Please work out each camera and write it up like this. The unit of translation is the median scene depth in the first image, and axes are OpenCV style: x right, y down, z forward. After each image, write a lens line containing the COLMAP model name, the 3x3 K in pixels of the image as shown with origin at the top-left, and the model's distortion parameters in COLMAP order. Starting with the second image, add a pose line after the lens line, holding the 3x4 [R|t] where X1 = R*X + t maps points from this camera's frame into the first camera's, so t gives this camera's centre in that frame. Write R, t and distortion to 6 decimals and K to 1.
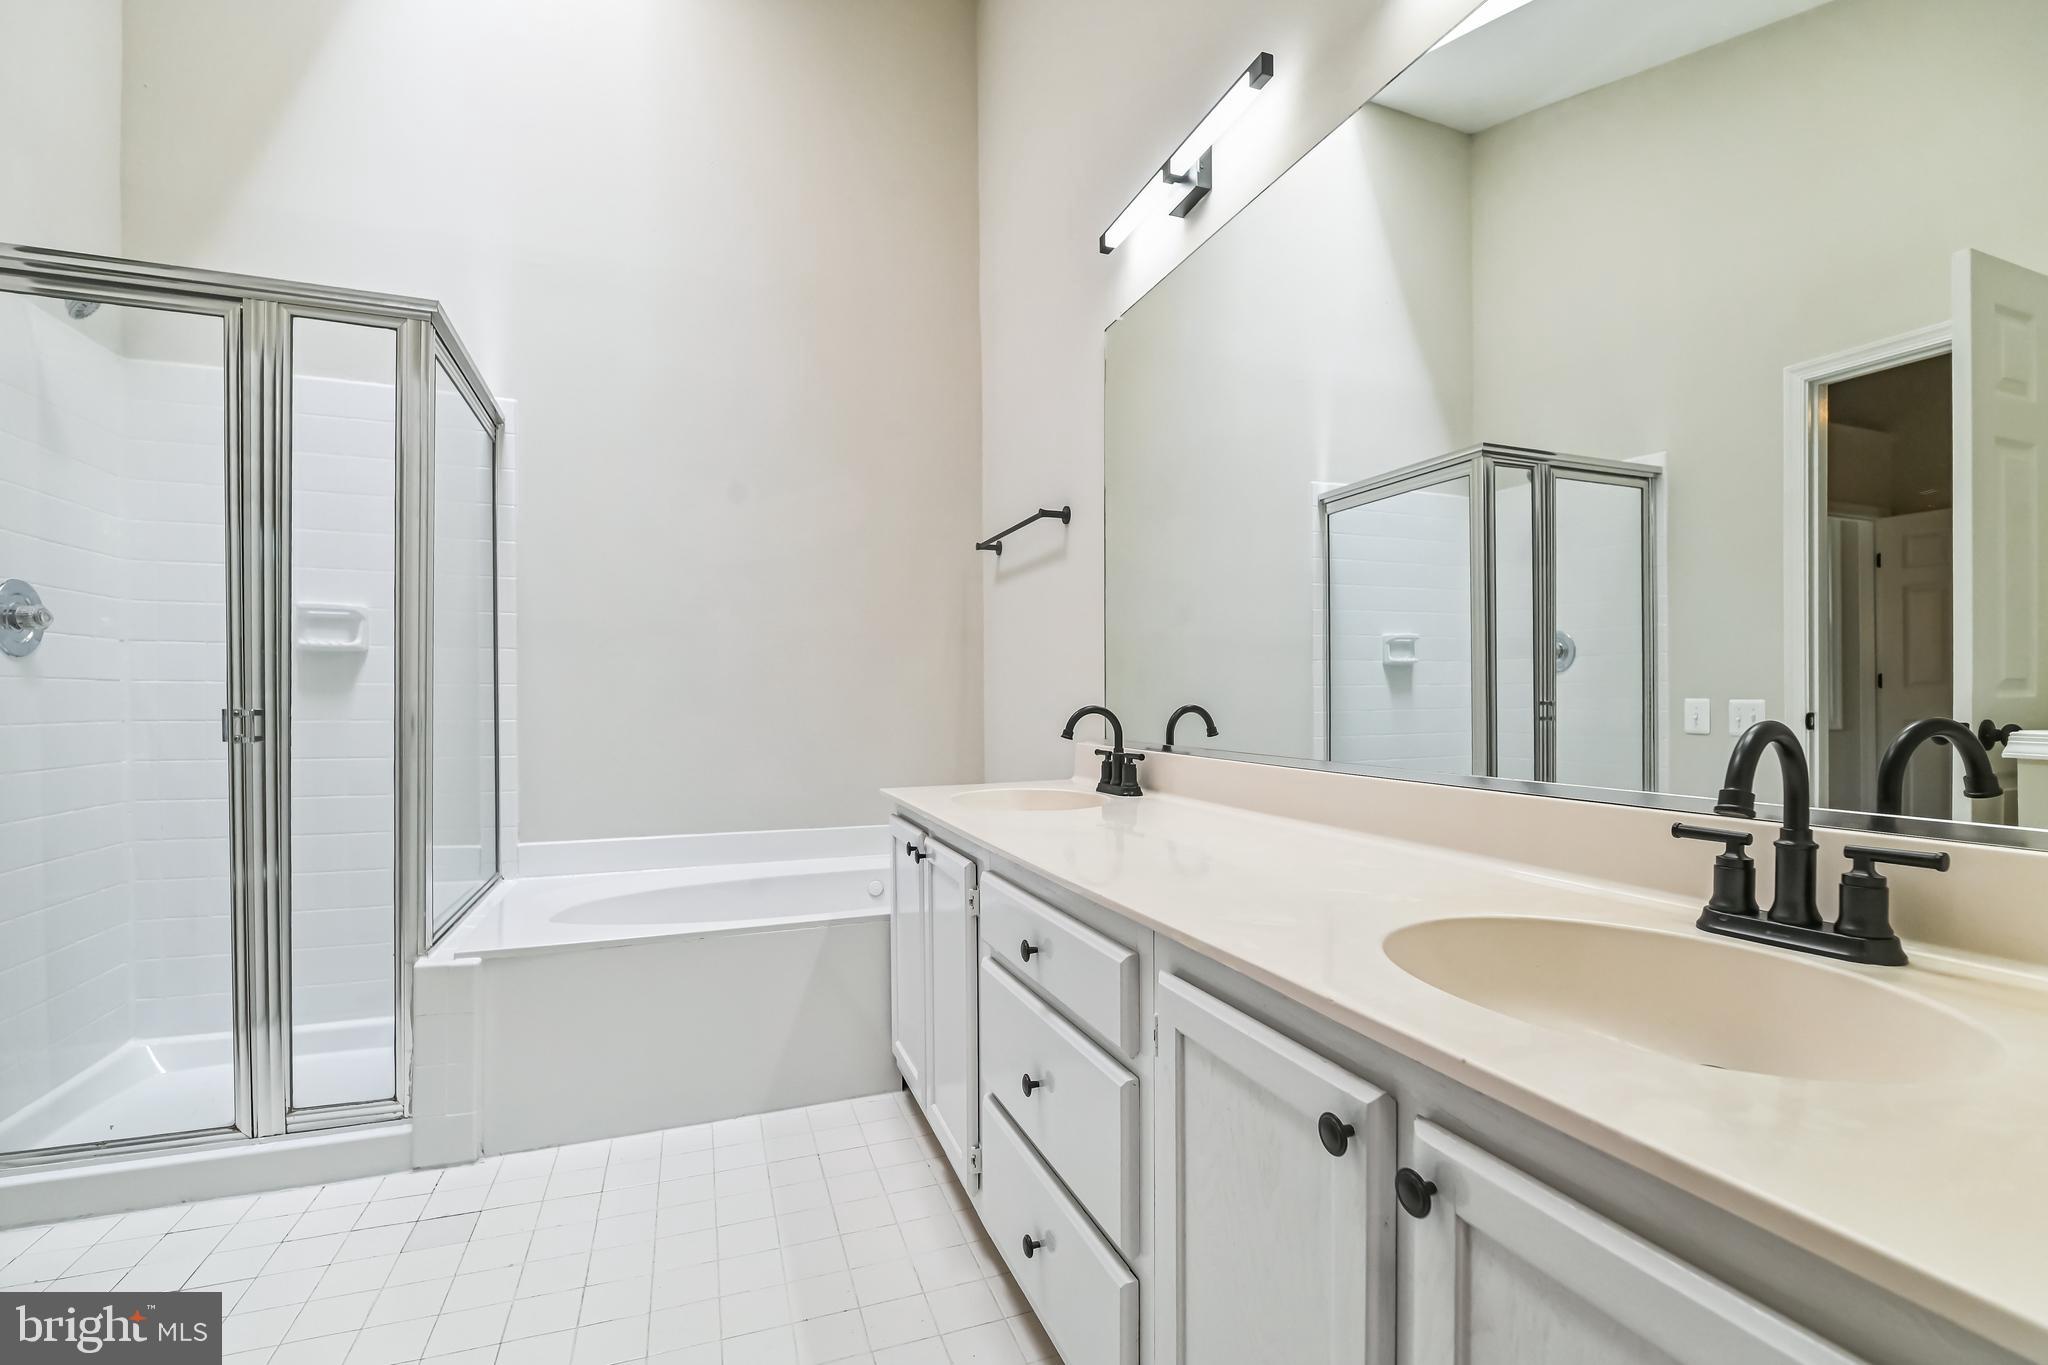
lens RADIAL K [[901.0, 0, 1037.3], [0, 901.0, 681.6], [0, 0, 1]] dist [-0.001833, -0.007938]
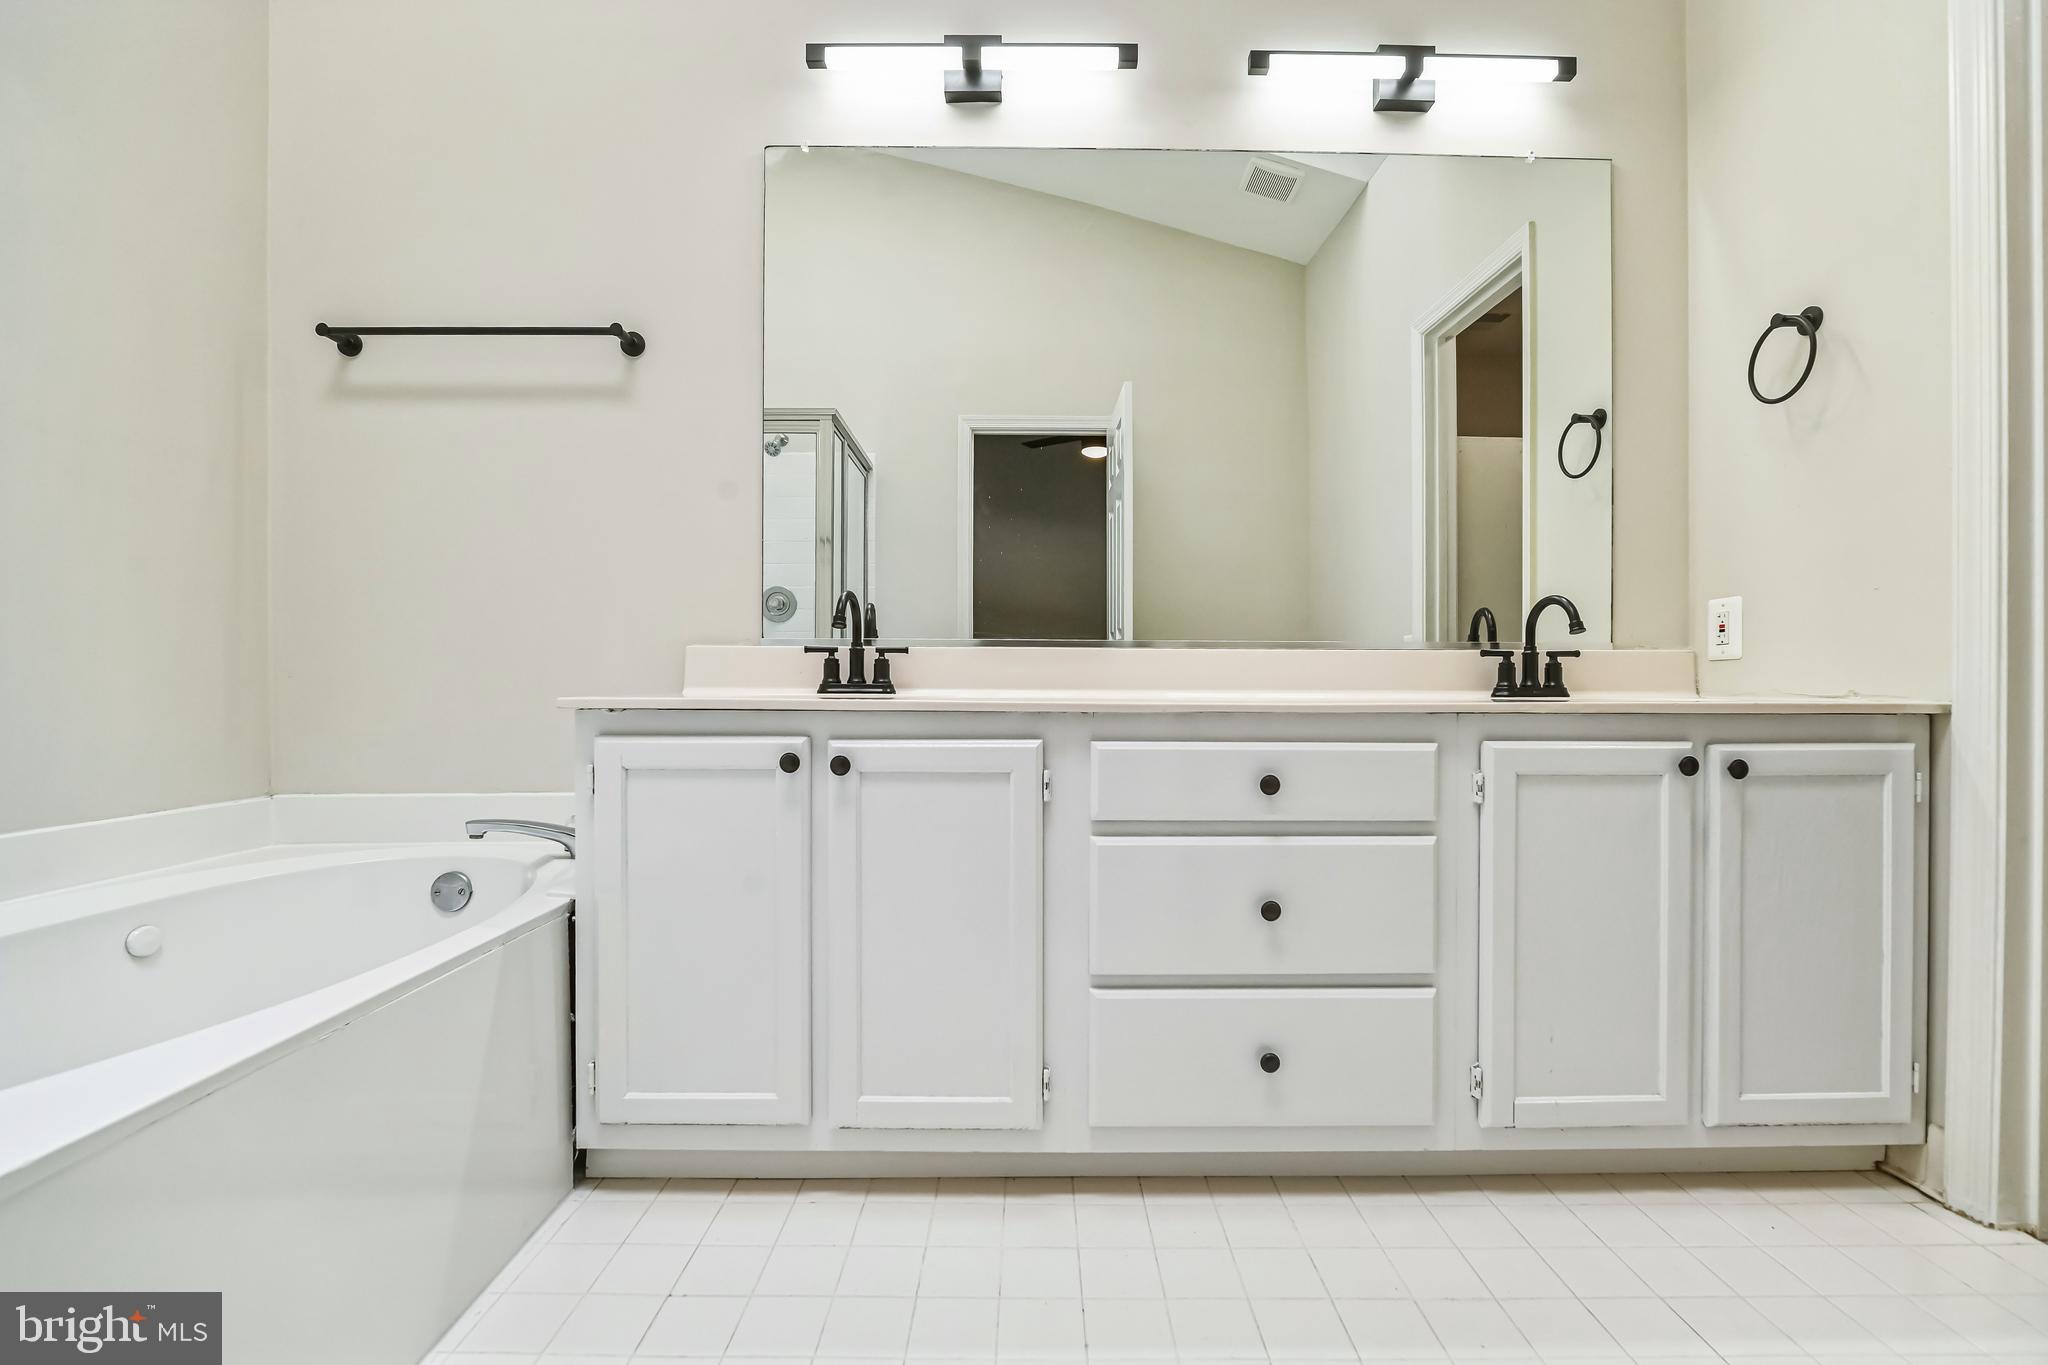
lens RADIAL K [[901.0, 0, 1037.3], [0, 901.0, 681.6], [0, 0, 1]] dist [-0.001833, -0.007938]
pose [[0.365422, 0.008411, 0.930804, -1.616955], [-0.019442, 0.999810, -0.001402, 0.268995], [-0.930639, -0.017584, 0.365516, 1.269365]]
